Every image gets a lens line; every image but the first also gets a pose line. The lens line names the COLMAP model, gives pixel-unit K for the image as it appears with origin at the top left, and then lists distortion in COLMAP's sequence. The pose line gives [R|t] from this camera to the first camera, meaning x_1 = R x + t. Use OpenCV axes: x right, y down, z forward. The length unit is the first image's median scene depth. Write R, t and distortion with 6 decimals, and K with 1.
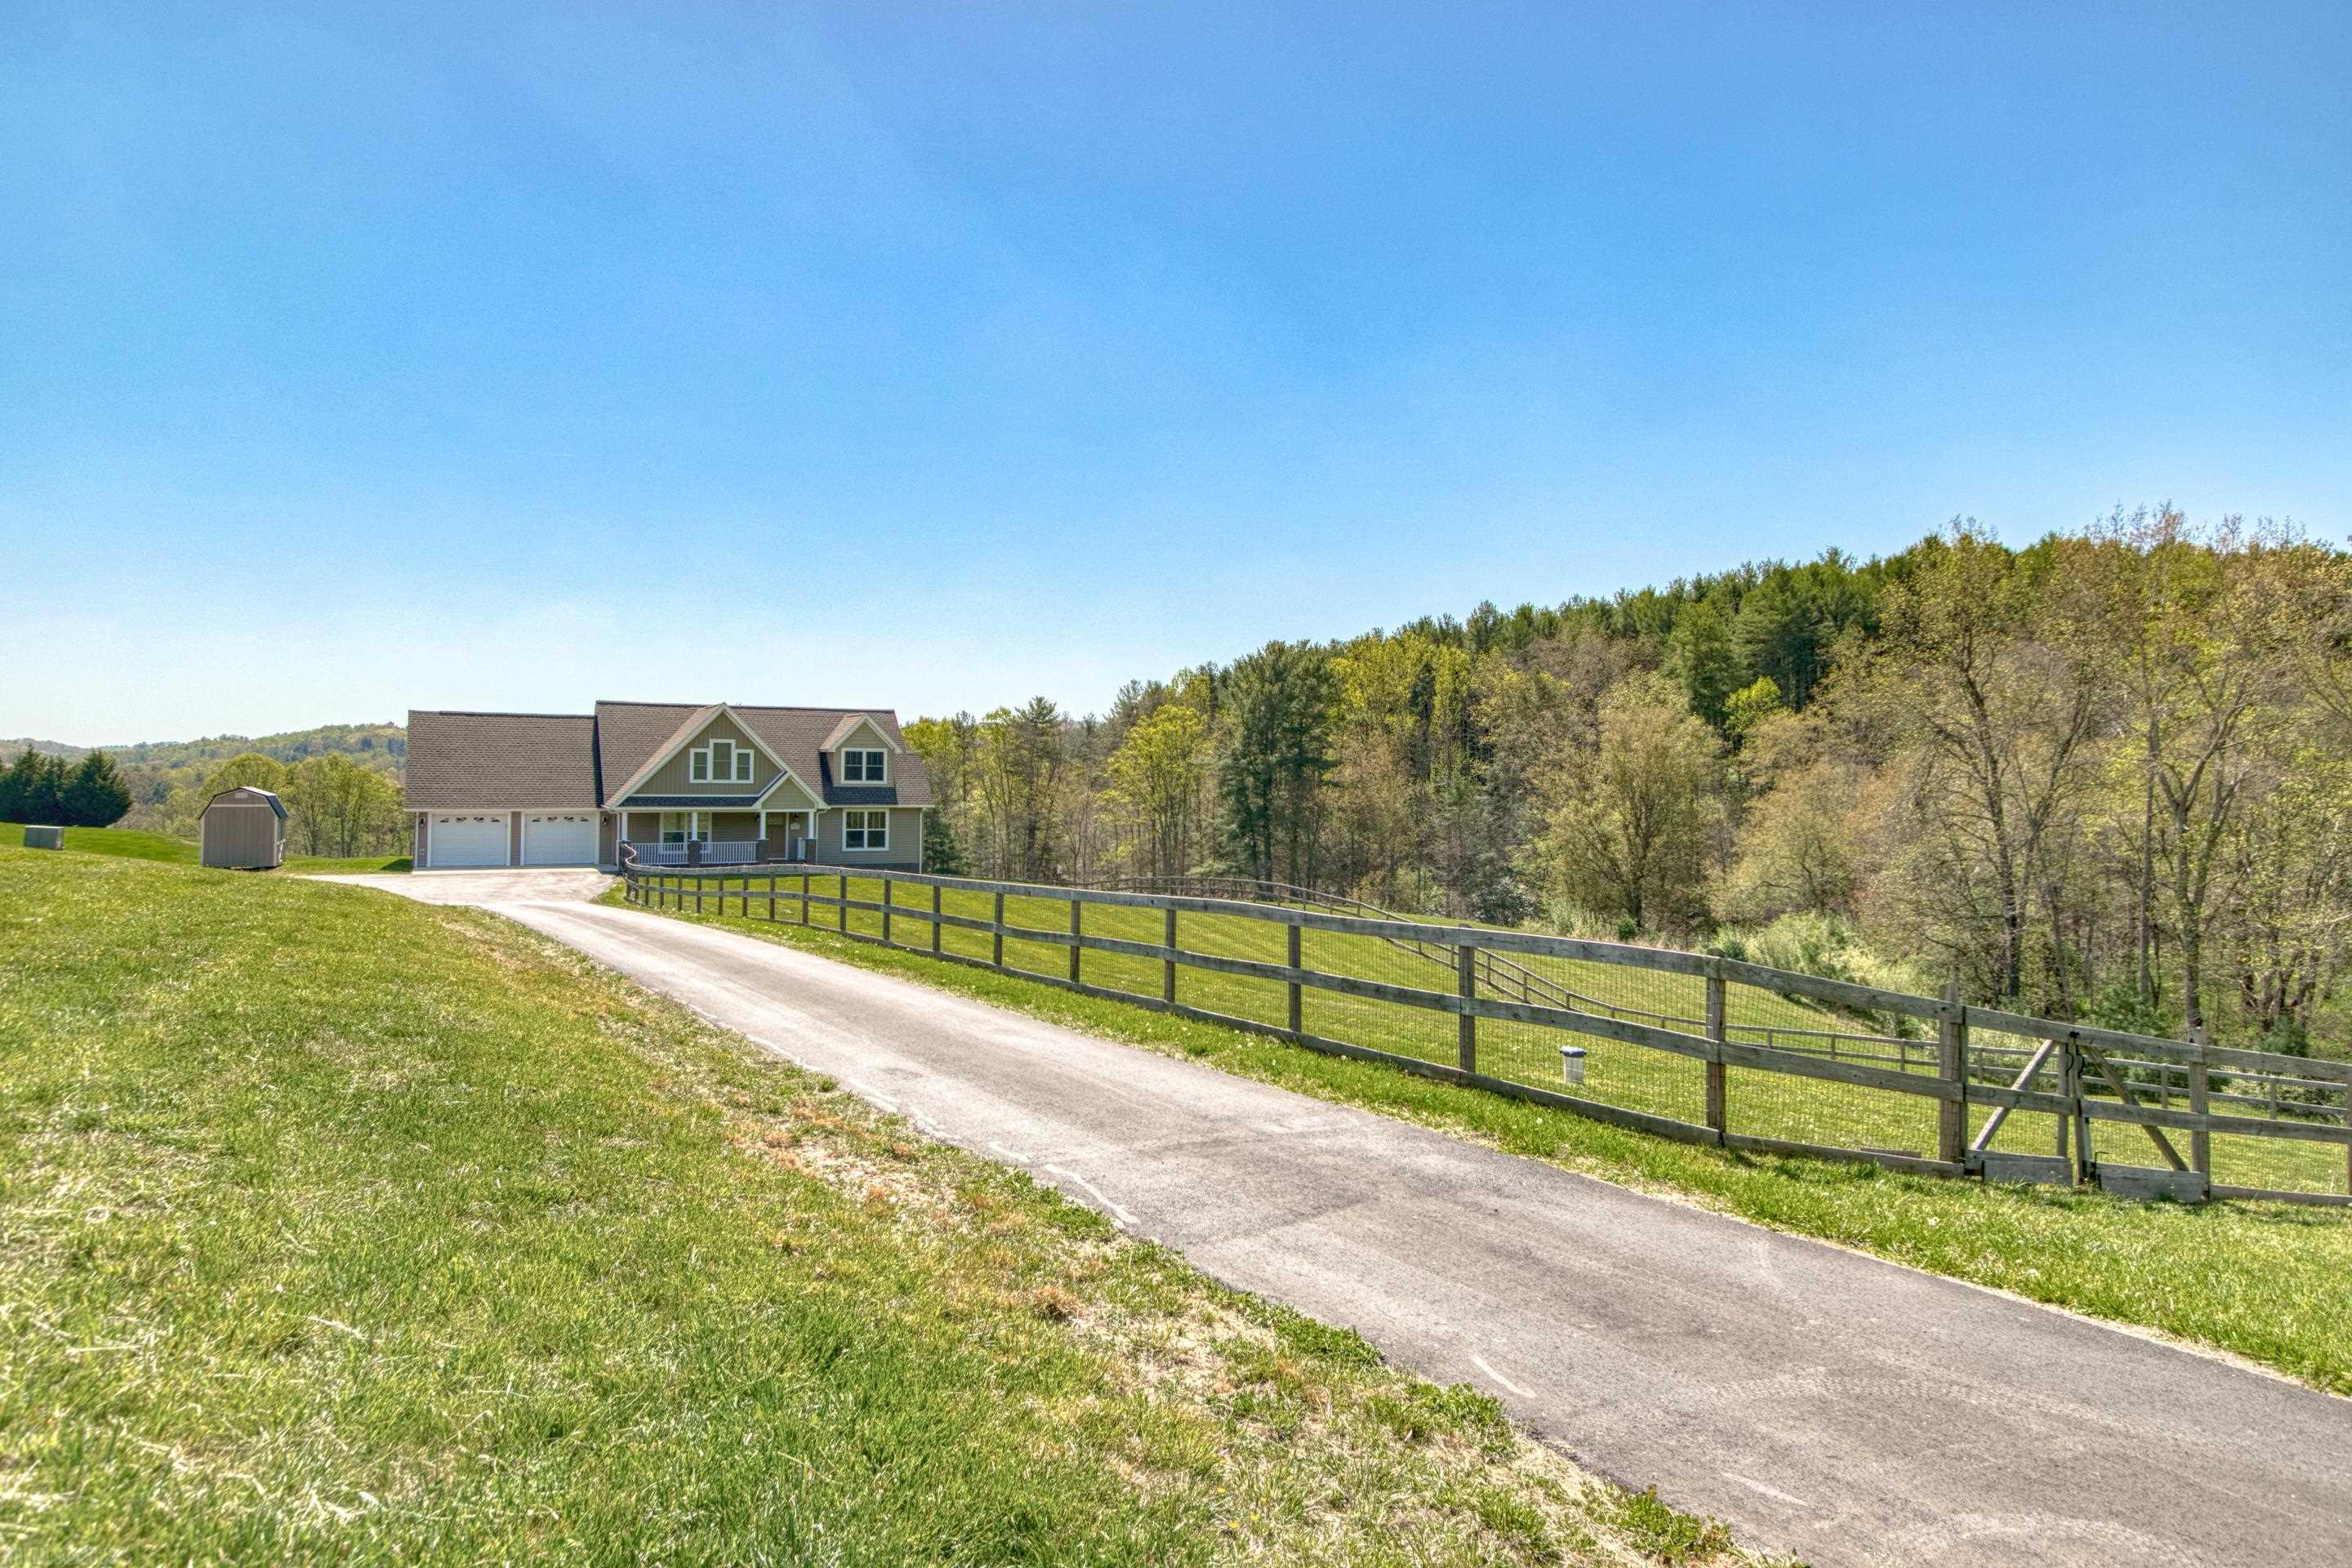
lens RADIAL K [[1427.5, 0, 1182.3], [0, 1427.5, 734.4], [0, 0, 1]] dist [0.005080, 0.001139]
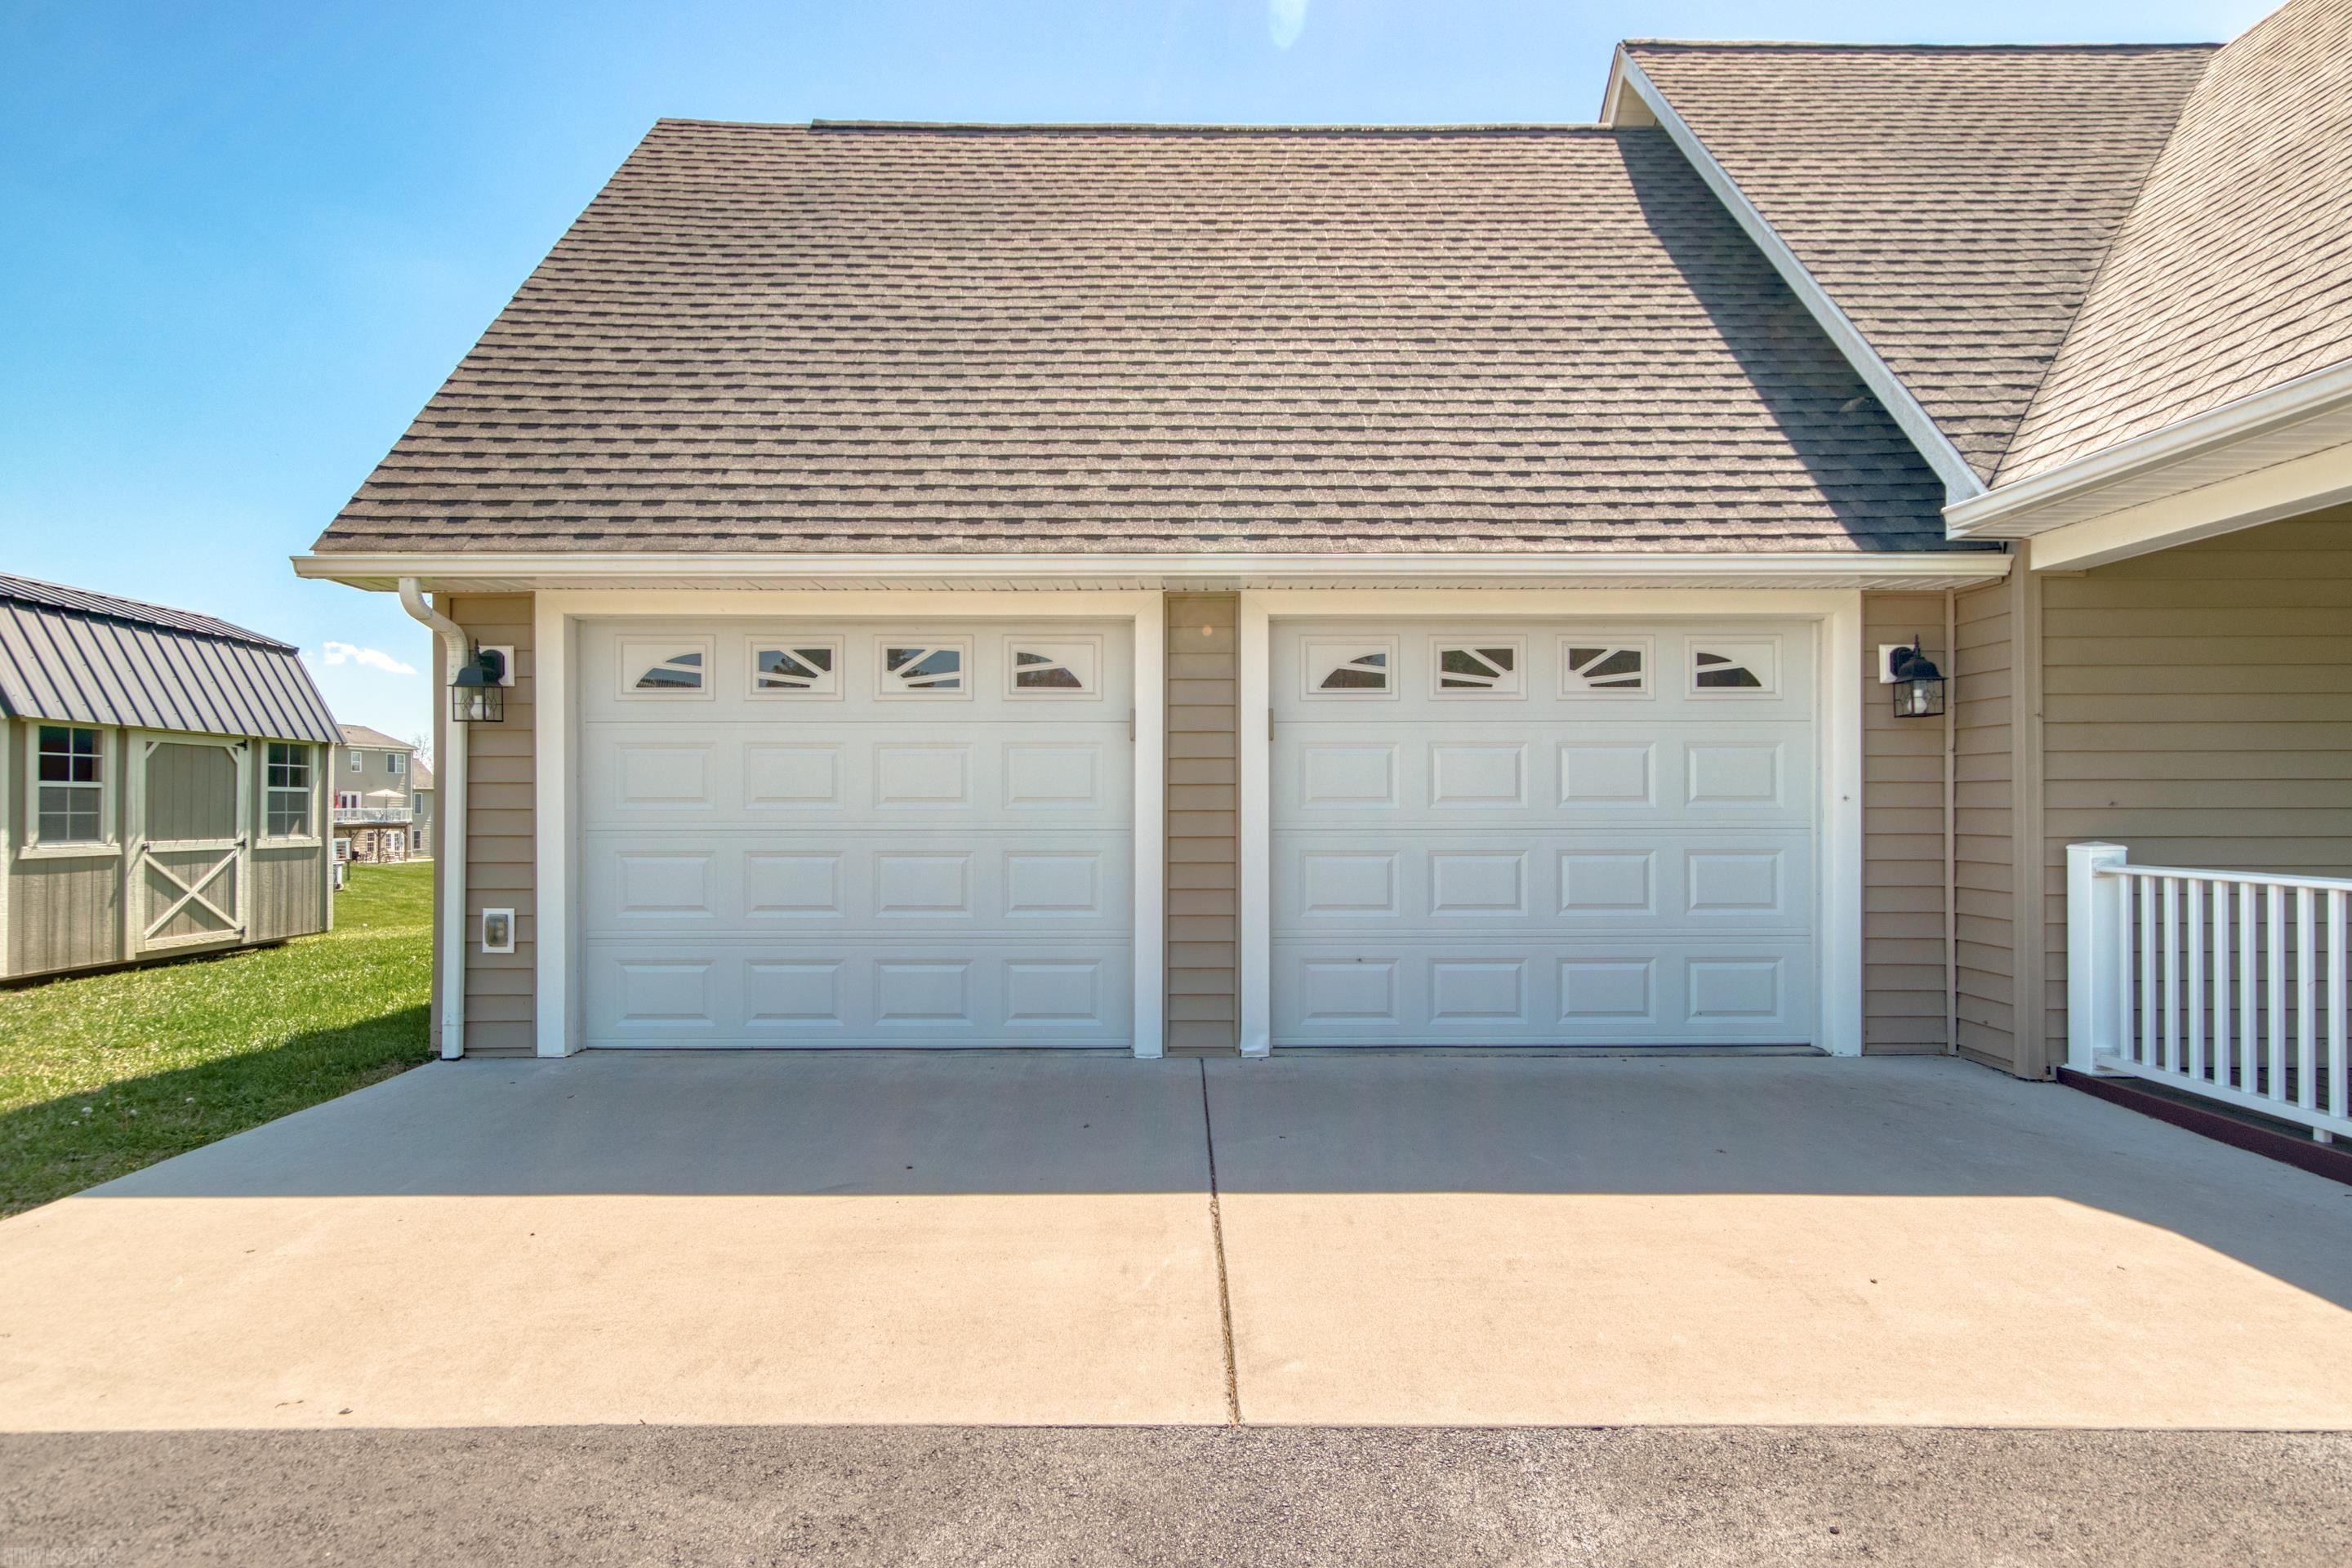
lens RADIAL K [[1314.7, 0, 1181.7], [0, 1314.7, 788.5], [0, 0, 1]] dist [0.003318, 0.002472]
pose [[0.892093, -0.012940, -0.451667, -0.385891], [0.021931, 0.999652, 0.014676, 0.062681], [0.451320, -0.022998, 0.892066, 0.831479]]
